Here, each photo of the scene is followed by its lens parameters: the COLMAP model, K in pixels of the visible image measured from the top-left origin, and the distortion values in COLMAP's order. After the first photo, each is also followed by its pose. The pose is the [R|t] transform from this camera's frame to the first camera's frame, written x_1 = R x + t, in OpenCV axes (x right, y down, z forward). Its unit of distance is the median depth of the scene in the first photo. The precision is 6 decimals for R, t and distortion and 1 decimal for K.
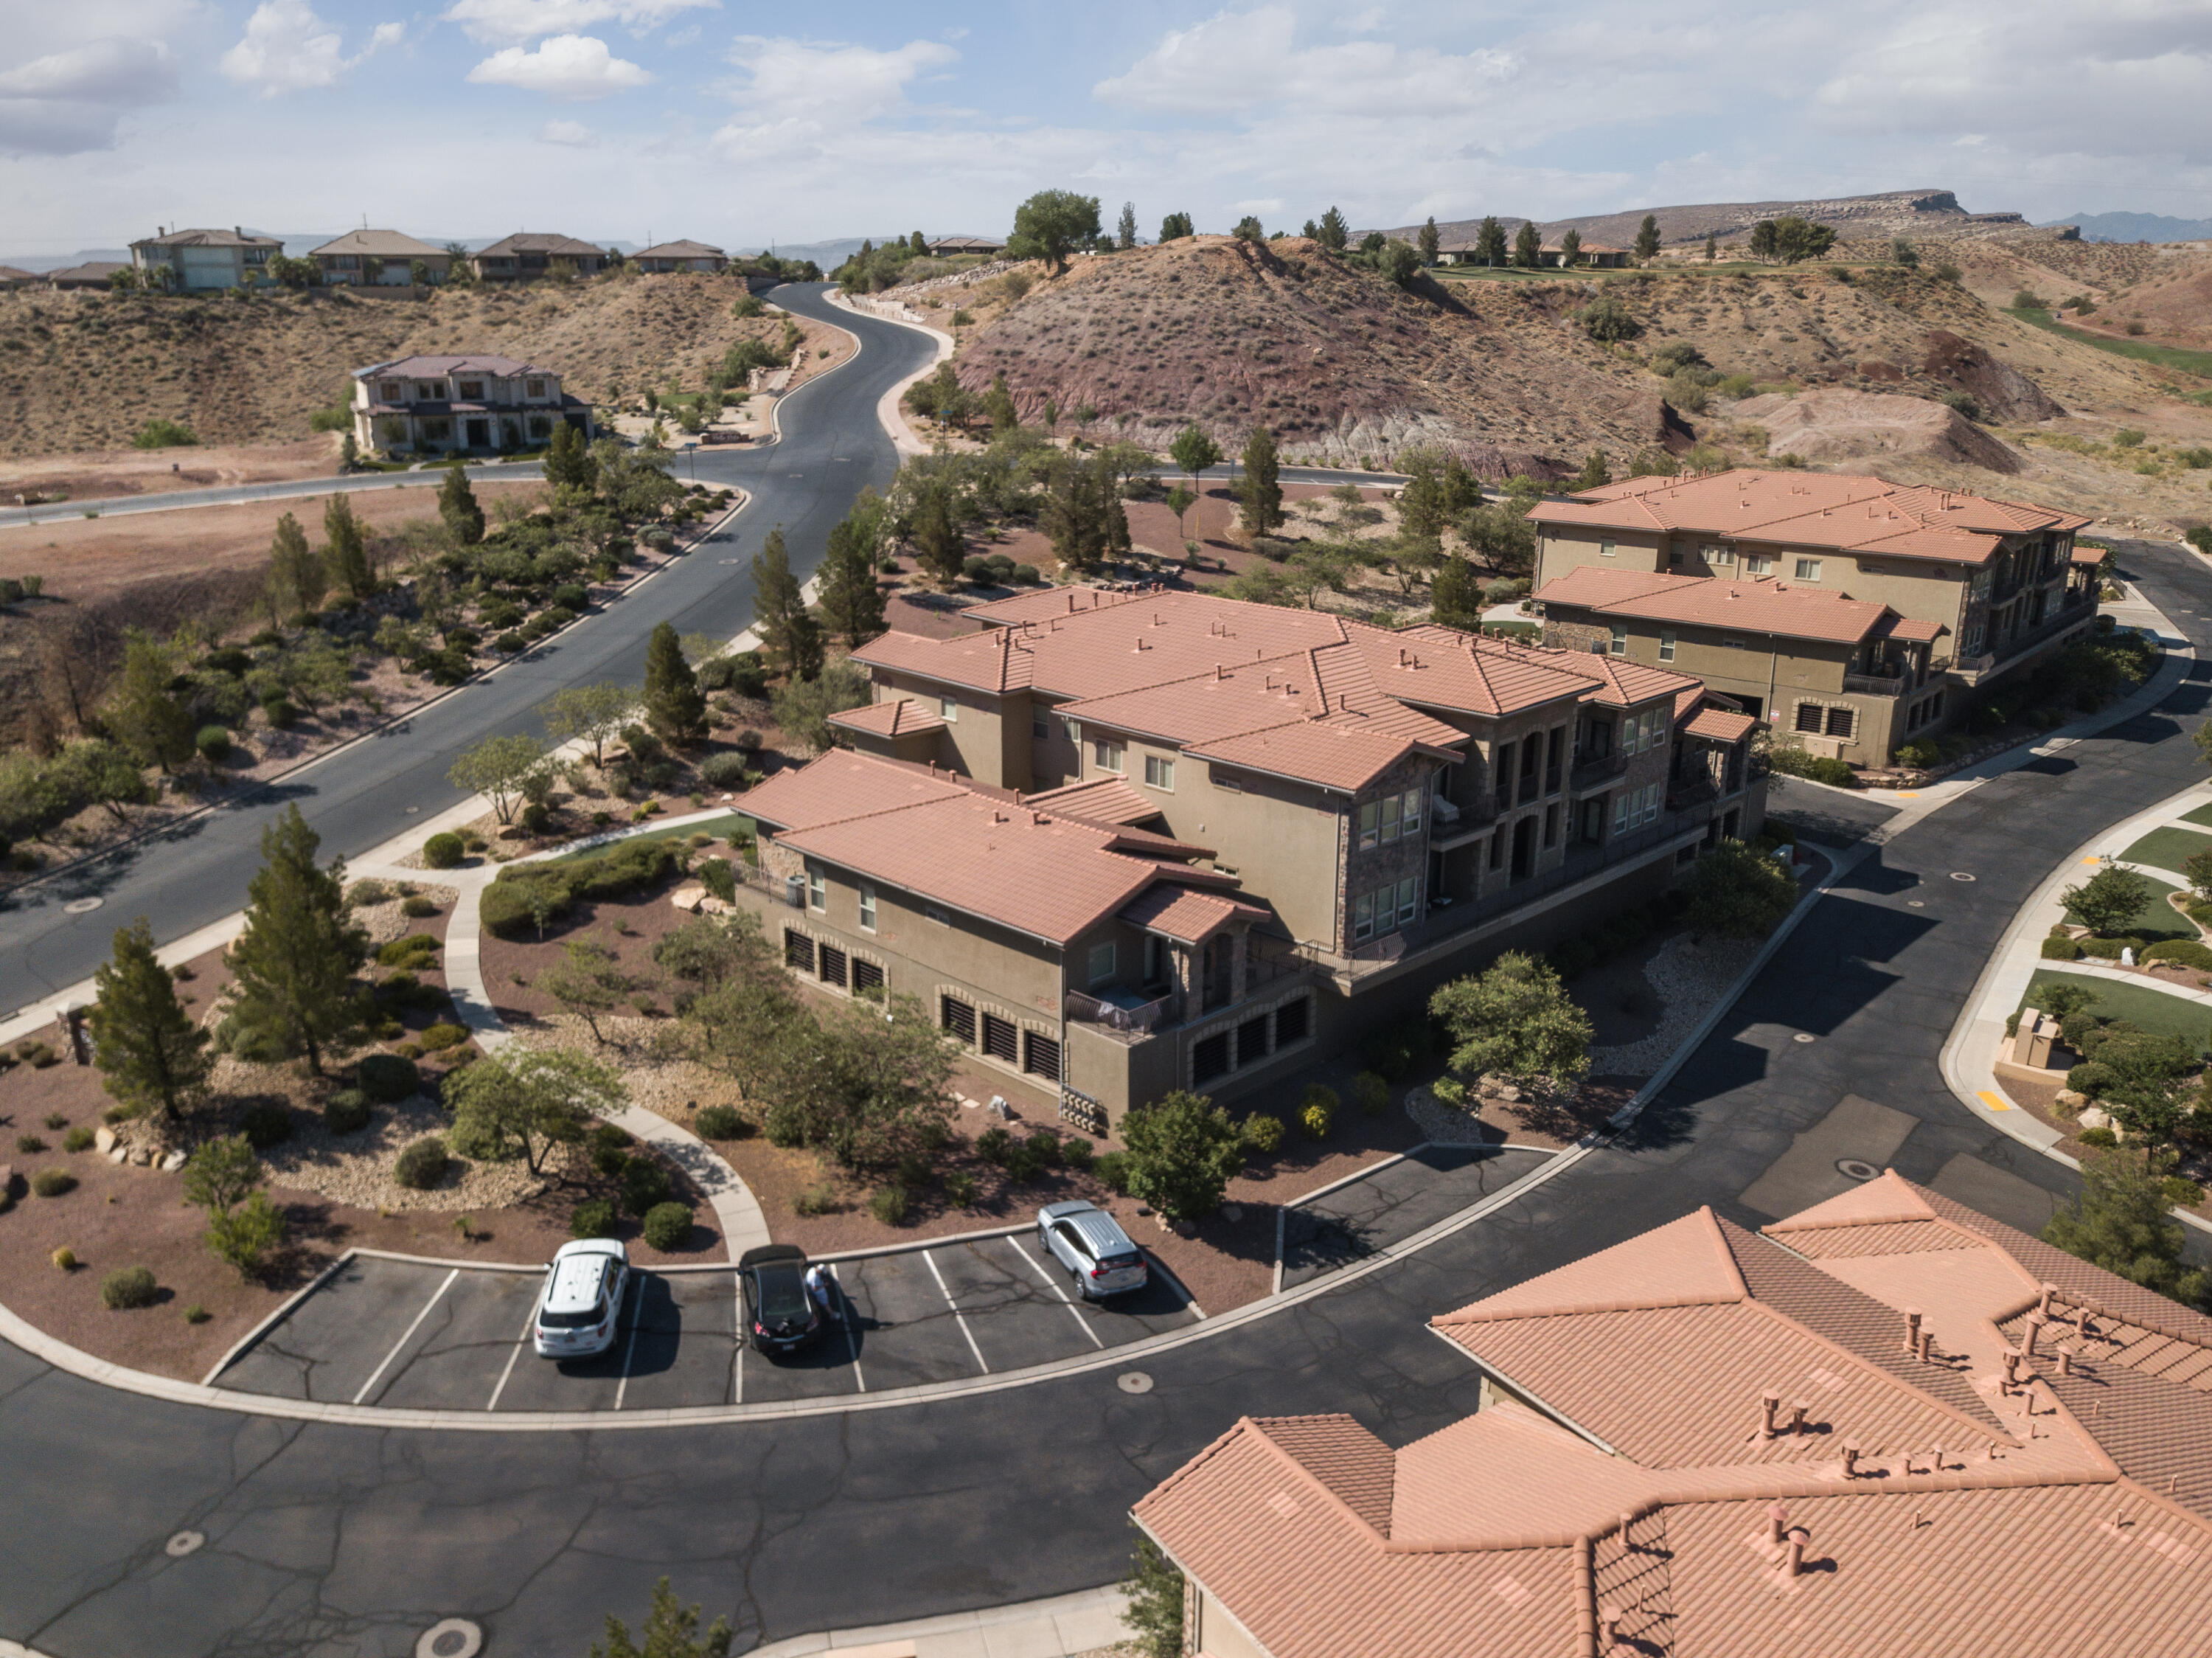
lens RADIAL K [[1701.0, 0, 1092.6], [0, 1701.0, 831.6], [0, 0, 1]] dist [0.004239, -0.011507]
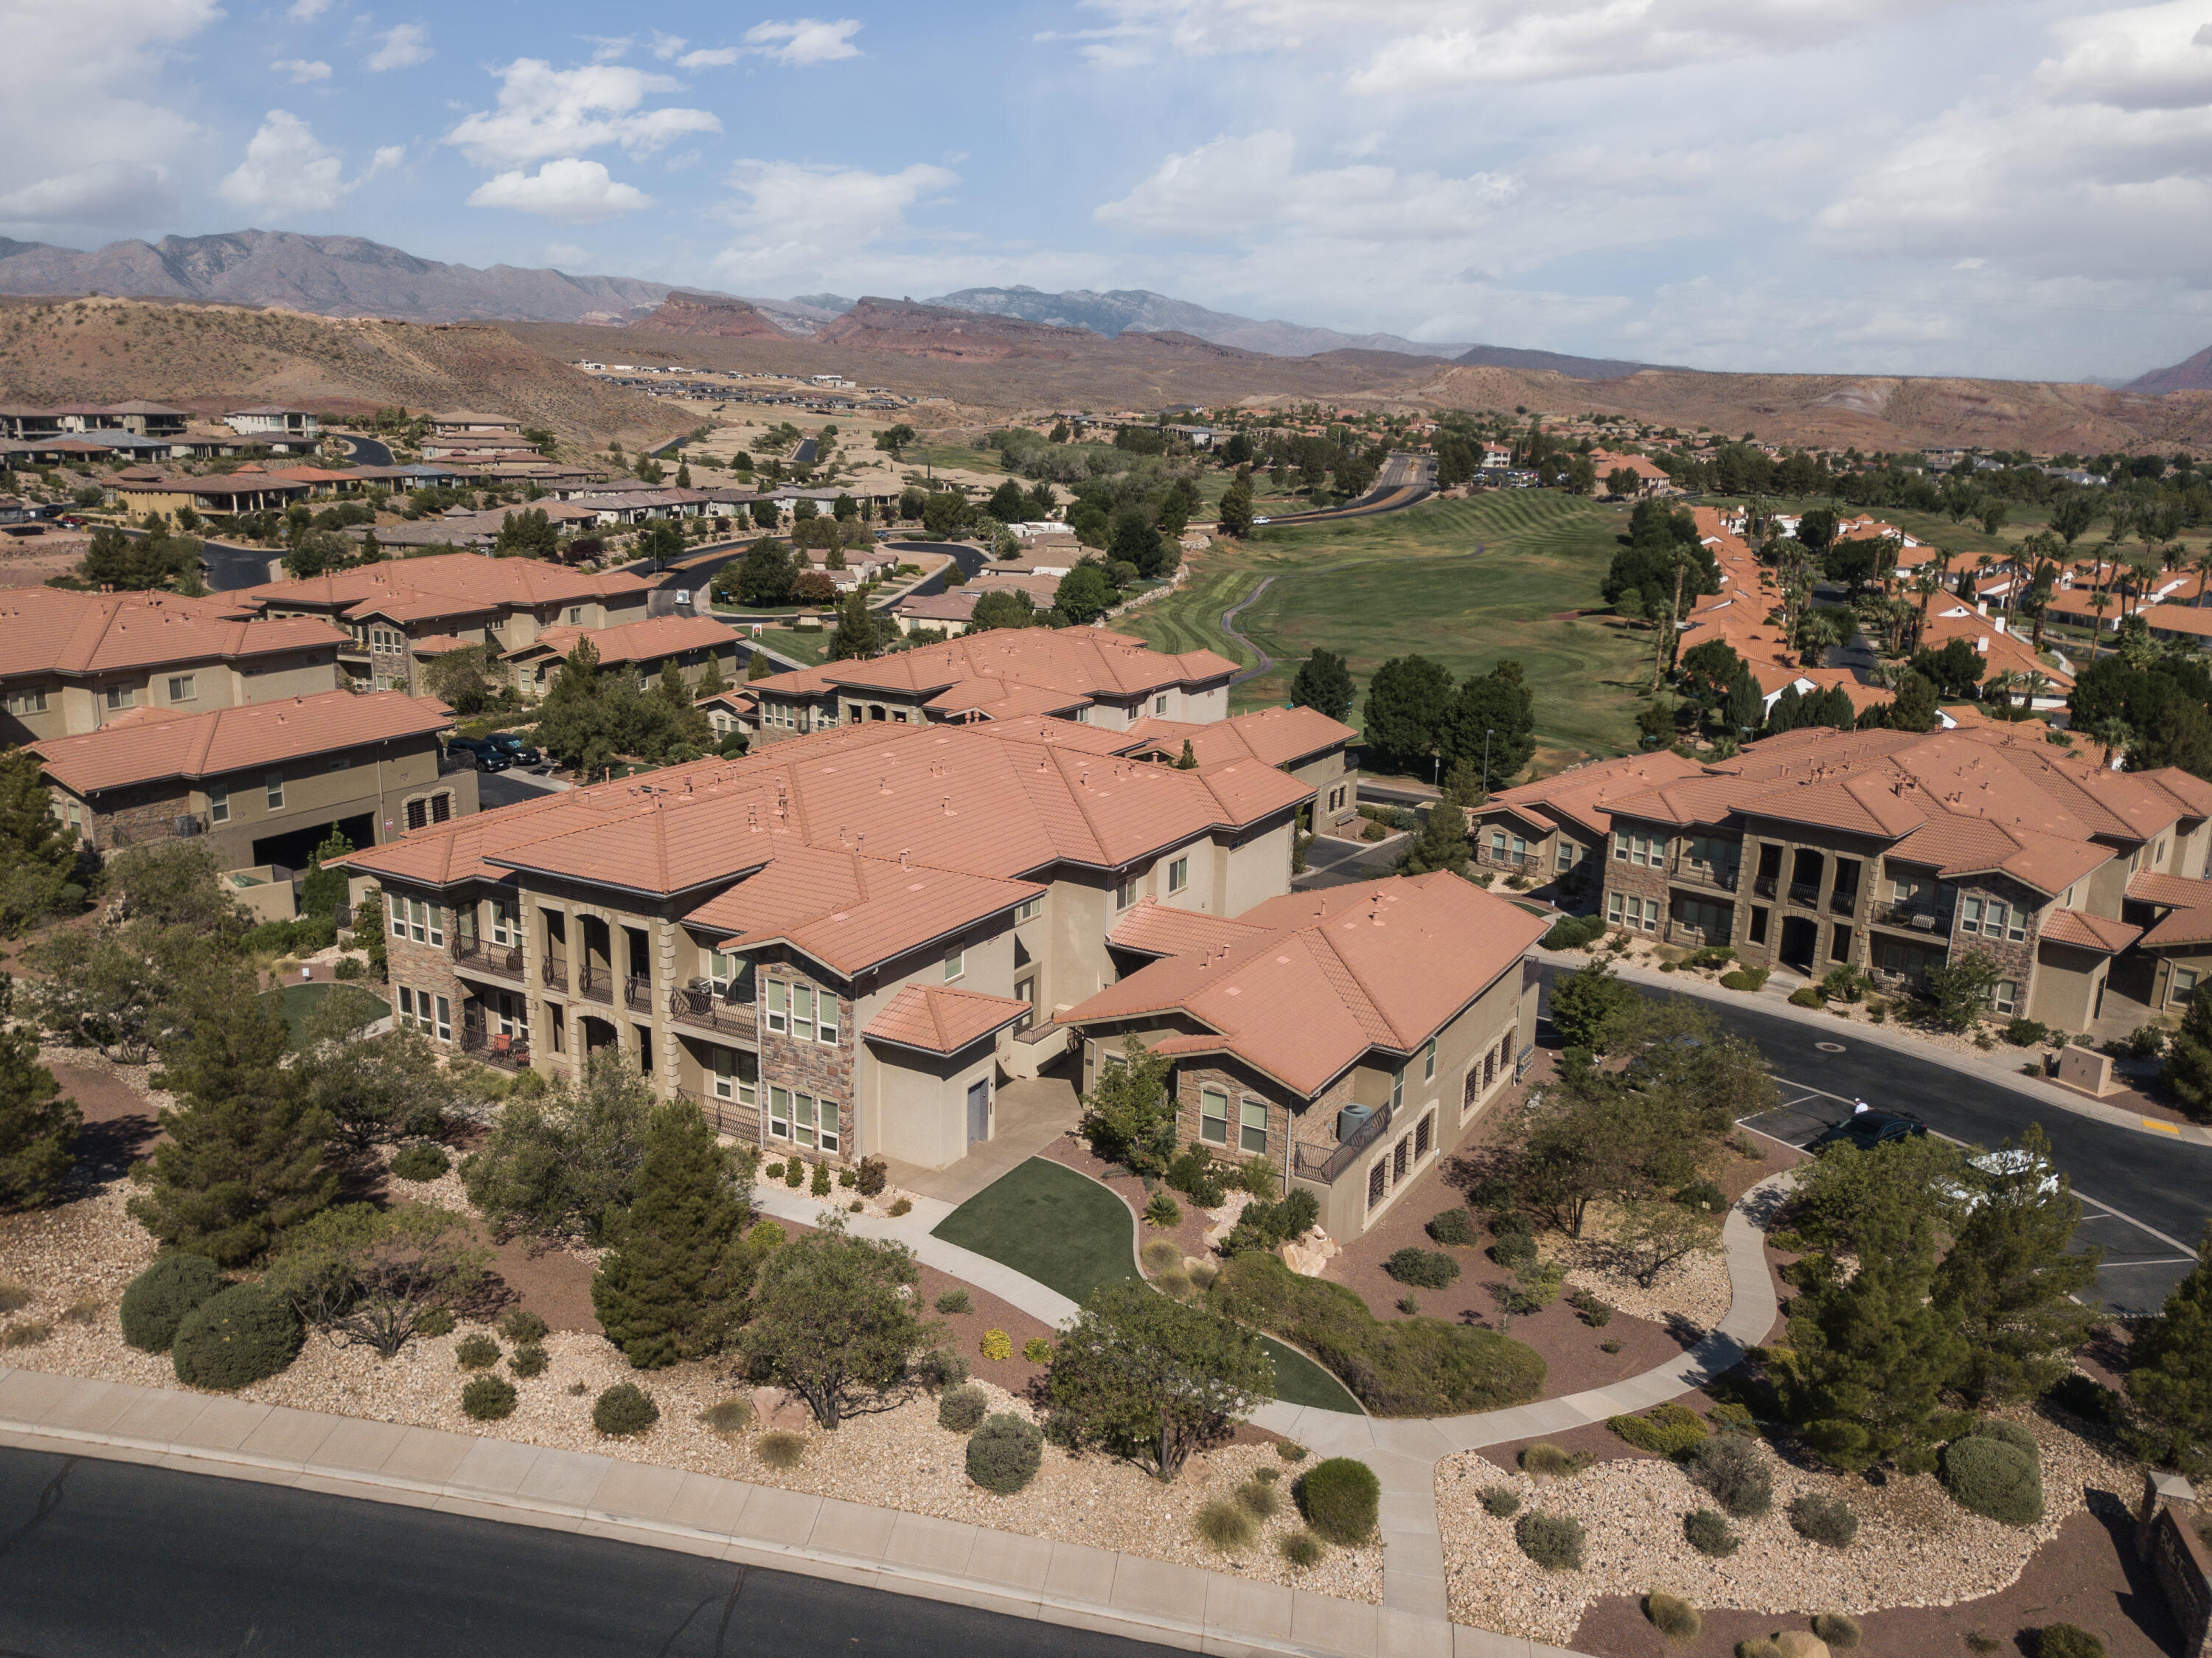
lens RADIAL K [[1701.0, 0, 1092.6], [0, 1701.0, 831.6], [0, 0, 1]] dist [0.004239, -0.011507]
pose [[-0.266615, -0.234530, 0.934833, -0.561241], [0.265931, 0.914389, 0.305245, -0.241706], [-0.926389, 0.329984, -0.181421, 0.792639]]
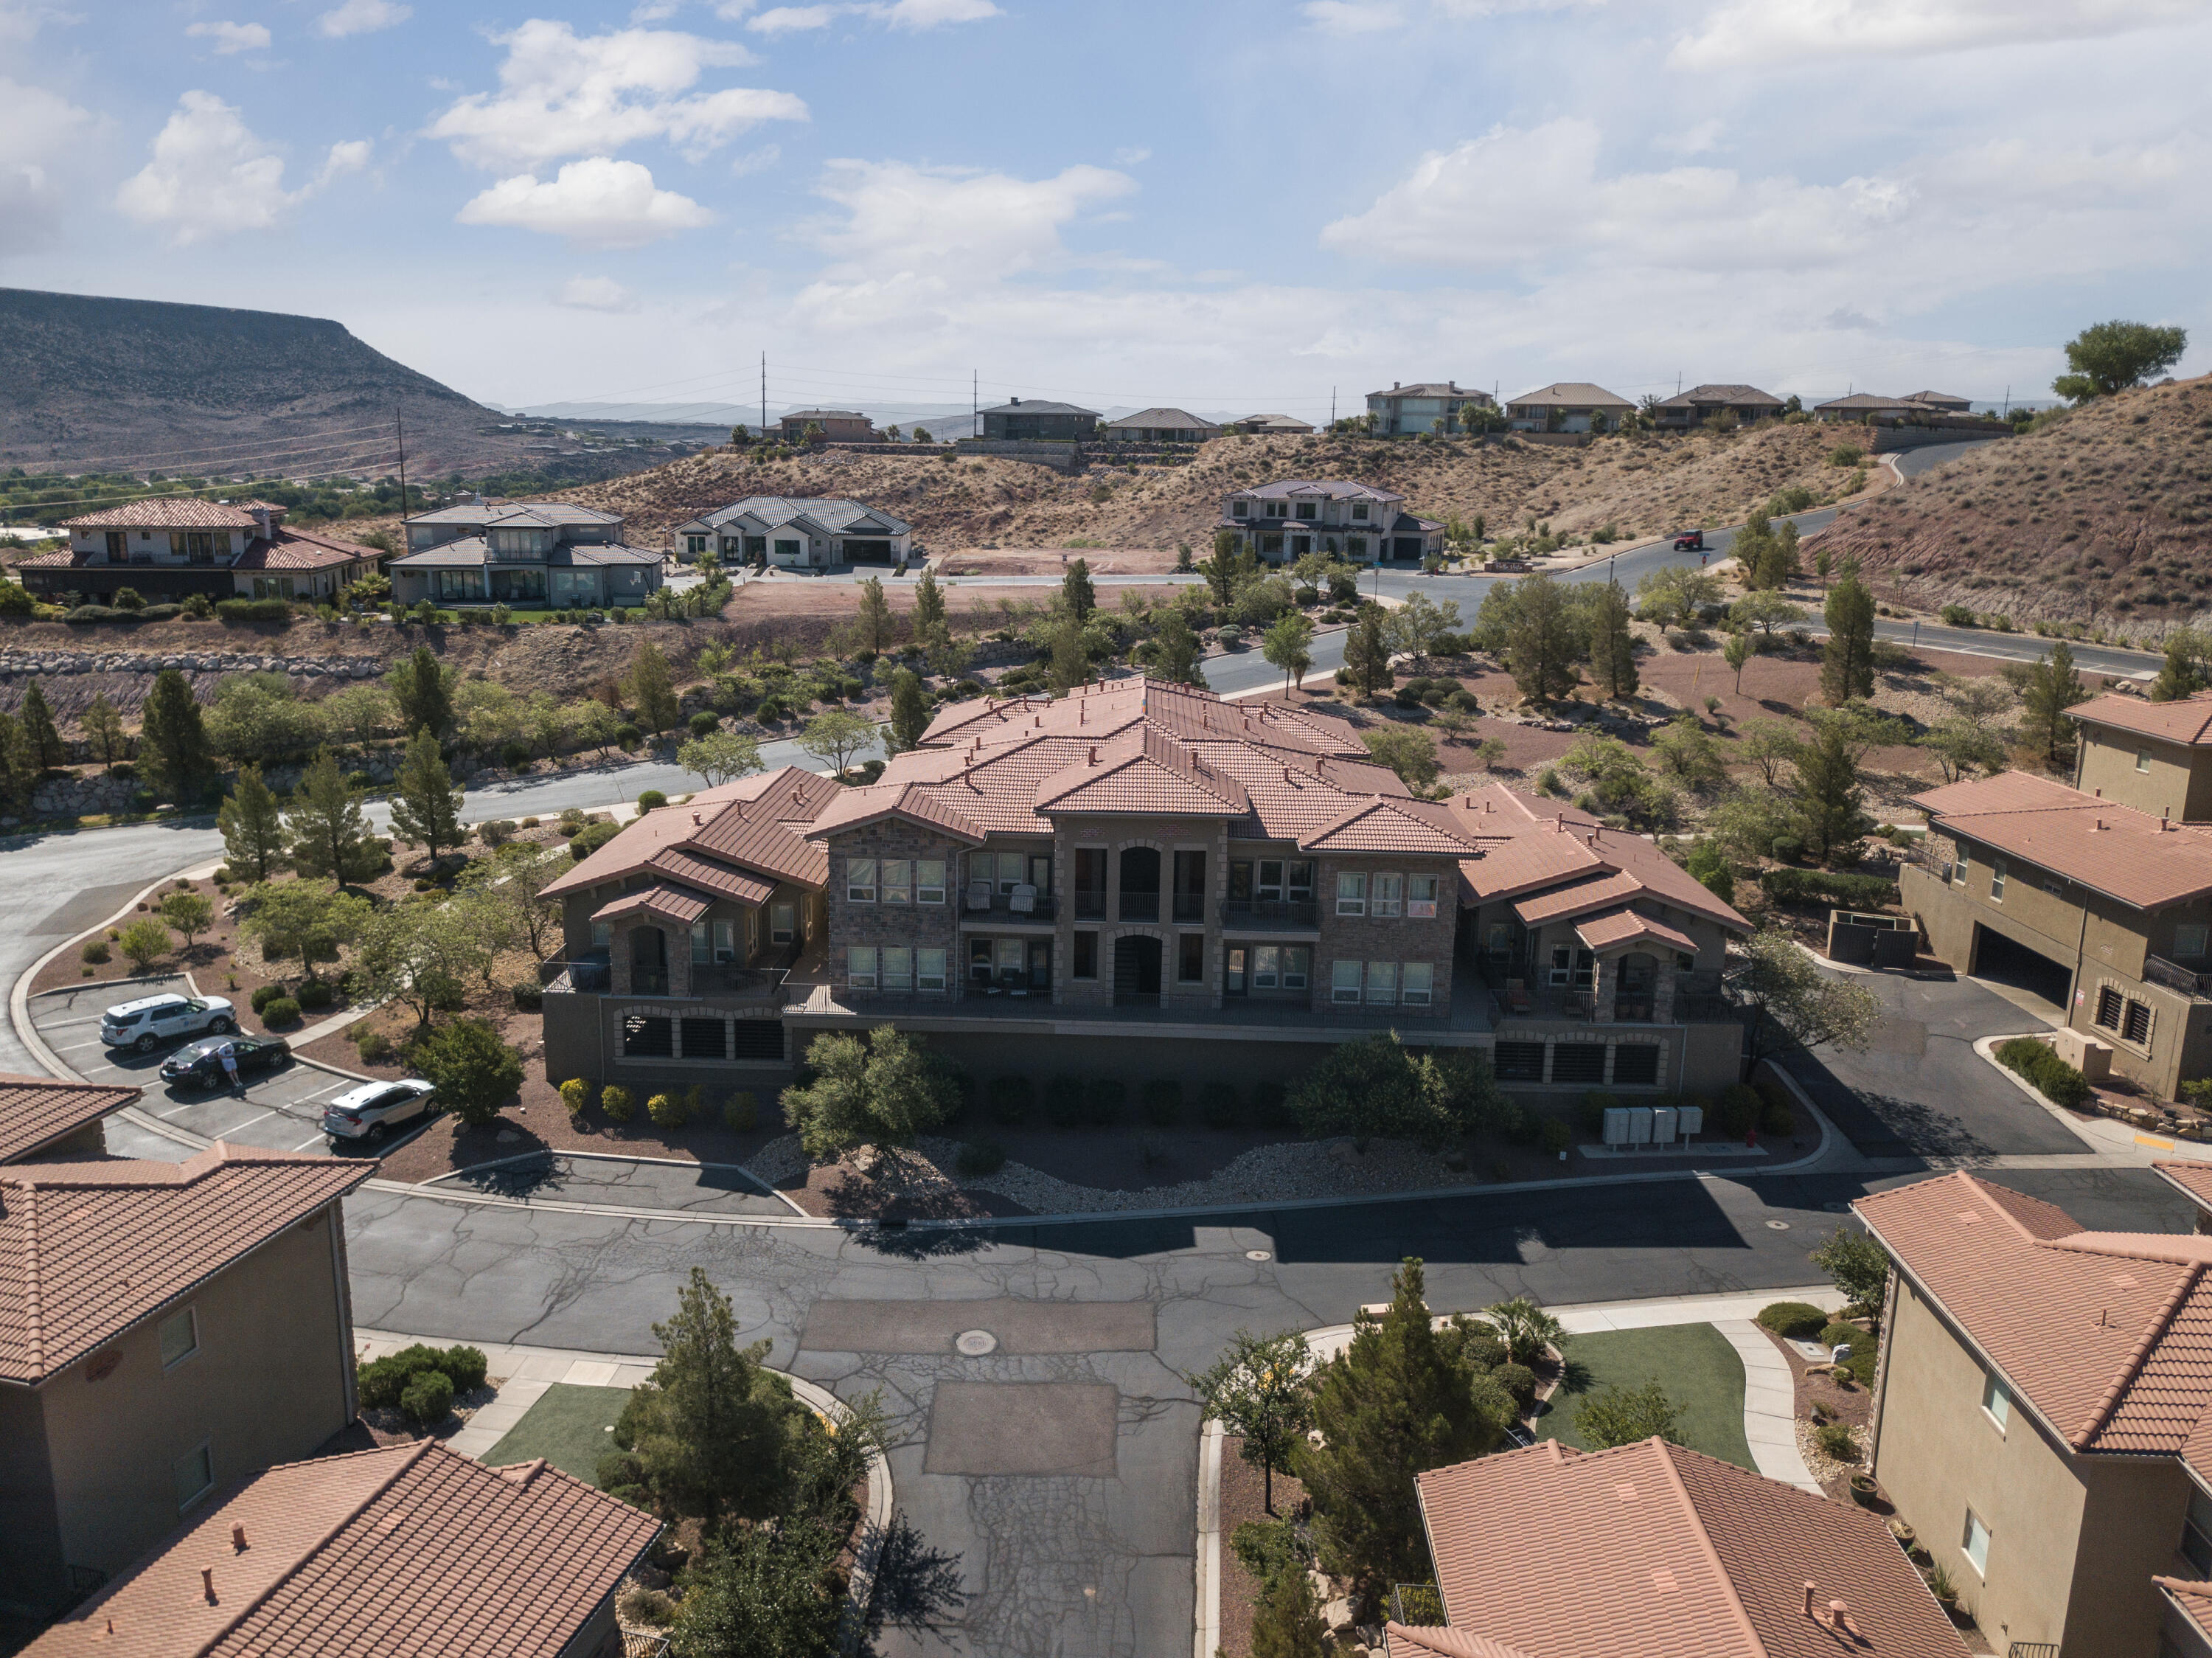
lens RADIAL K [[1701.0, 0, 1092.6], [0, 1701.0, 831.6], [0, 0, 1]] dist [0.004239, -0.011507]
pose [[0.688524, 0.172347, -0.704437, 0.589034], [-0.233297, 0.972355, 0.009869, -0.045316], [0.686664, 0.157548, 0.709698, 0.203135]]
